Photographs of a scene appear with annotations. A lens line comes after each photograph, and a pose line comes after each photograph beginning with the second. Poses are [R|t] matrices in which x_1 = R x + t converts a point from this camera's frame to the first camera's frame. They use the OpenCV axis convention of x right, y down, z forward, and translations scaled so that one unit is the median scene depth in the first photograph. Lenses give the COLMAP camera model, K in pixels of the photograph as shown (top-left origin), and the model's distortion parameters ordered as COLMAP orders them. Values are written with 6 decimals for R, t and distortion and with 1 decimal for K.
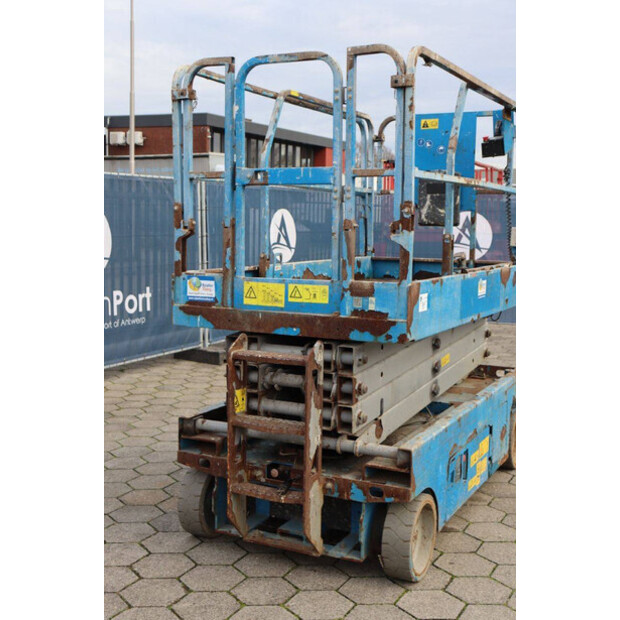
lens RADIAL K [[838.1, 0, 310.0], [0, 838.1, 310.0], [0, 0, 1]] dist [0.036539, 0.019267]
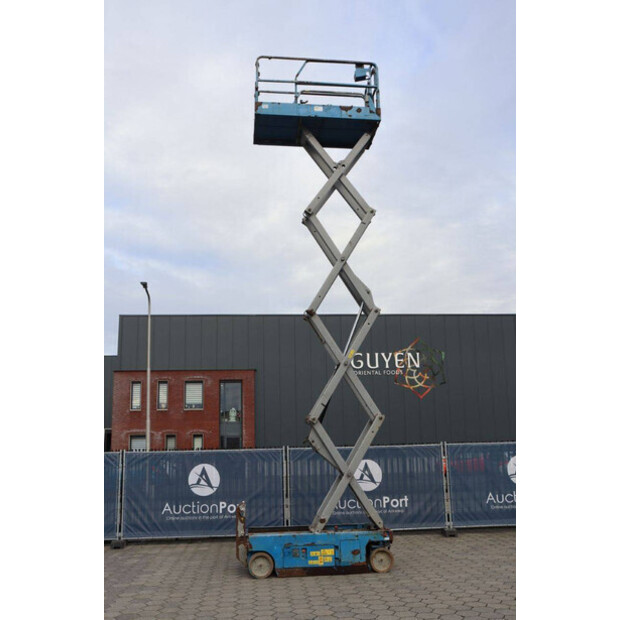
lens RADIAL K [[637.1, 0, 310.0], [0, 637.1, 310.0], [0, 0, 1]] dist [-0.115822, 0.243472]
pose [[0.534794, -0.212209, -0.817901, 2.568640], [-0.061963, 0.955496, -0.288424, 0.000859], [0.842707, 0.204928, 0.497844, -0.324039]]
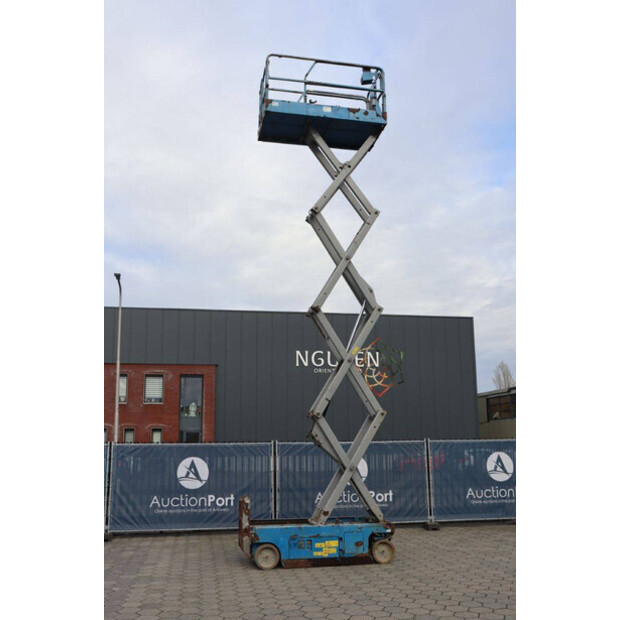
lens RADIAL K [[637.1, 0, 310.0], [0, 637.1, 310.0], [0, 0, 1]] dist [-0.115822, 0.243472]
pose [[0.606182, -0.191433, -0.771944, 2.457444], [-0.067645, 0.954673, -0.289868, 0.037054], [0.792444, 0.227931, 0.565756, -0.570148]]
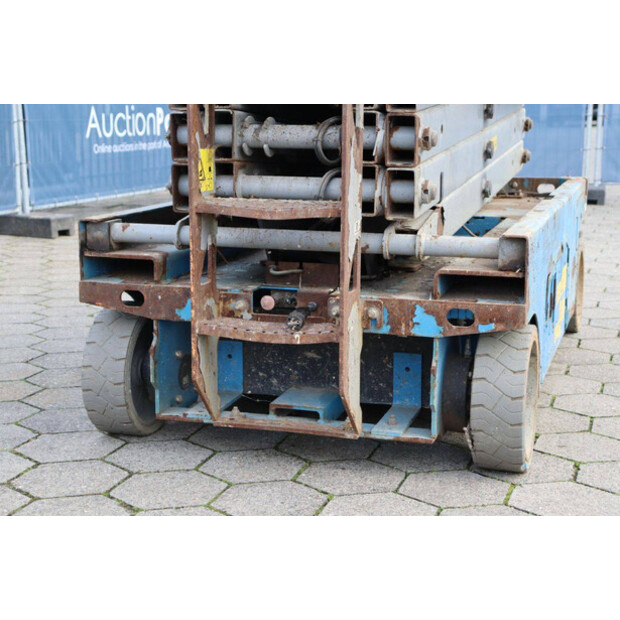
lens RADIAL K [[1136.7, 0, 310.0], [0, 1136.7, 310.0], [0, 0, 1]] dist [0.198933, 0.064642]
pose [[0.985790, -0.038852, 0.163430, -0.143435], [0.027192, 0.996962, 0.072989, 0.147824], [-0.165770, -0.067507, 0.983851, 0.247810]]
